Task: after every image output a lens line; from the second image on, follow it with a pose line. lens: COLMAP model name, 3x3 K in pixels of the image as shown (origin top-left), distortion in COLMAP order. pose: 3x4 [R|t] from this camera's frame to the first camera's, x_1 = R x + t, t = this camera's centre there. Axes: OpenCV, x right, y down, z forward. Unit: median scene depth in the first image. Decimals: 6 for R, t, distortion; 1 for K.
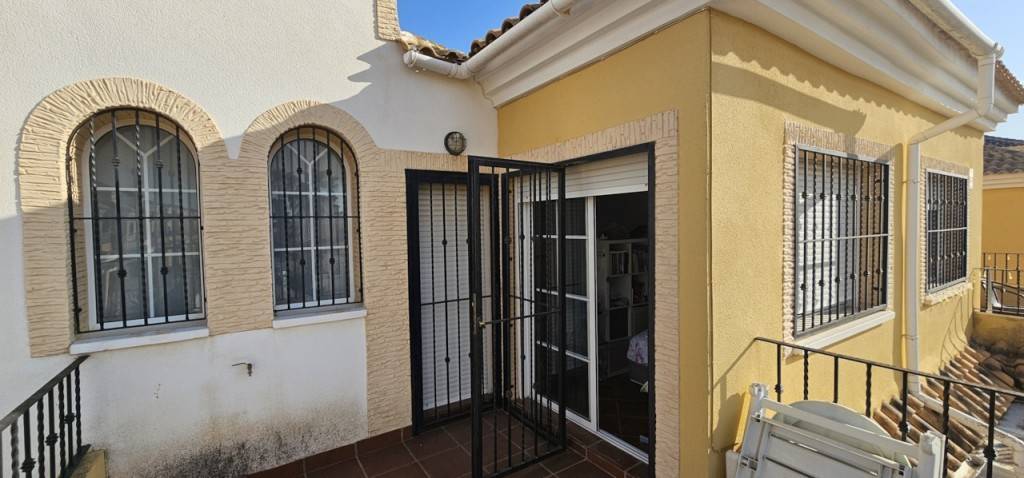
lens RADIAL K [[421.8, 0, 516.3], [0, 421.8, 237.8], [0, 0, 1]] dist [-0.003530, 0.000776]
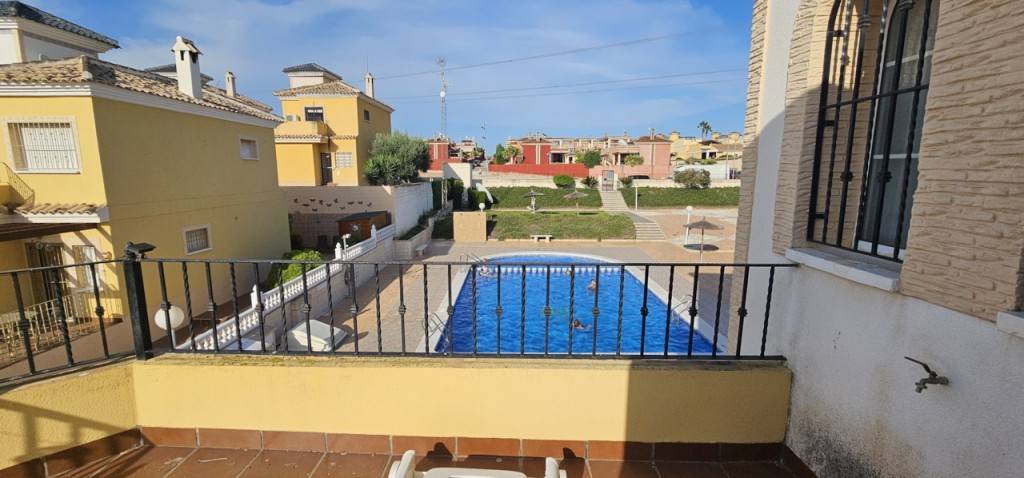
lens RADIAL K [[421.8, 0, 513.1], [0, 421.8, 236.4], [0, 0, 1]] dist [-0.003530, 0.000776]
pose [[-0.565820, 0.146481, -0.811413, 0.039188], [-0.017000, 0.981811, 0.189097, 0.053765], [0.824353, 0.120789, -0.553038, 0.870772]]
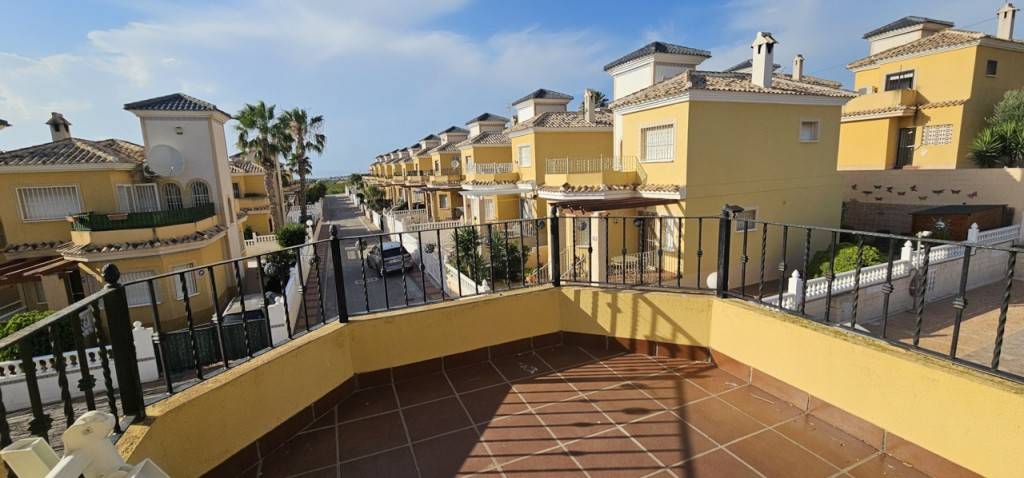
lens RADIAL K [[421.8, 0, 504.6], [0, 421.8, 236.6], [0, 0, 1]] dist [-0.003530, 0.000776]
pose [[-0.979888, 0.030116, 0.197261, 0.044242], [0.068036, 0.979735, 0.188391, 0.055083], [-0.187590, 0.198022, -0.962080, 0.873653]]
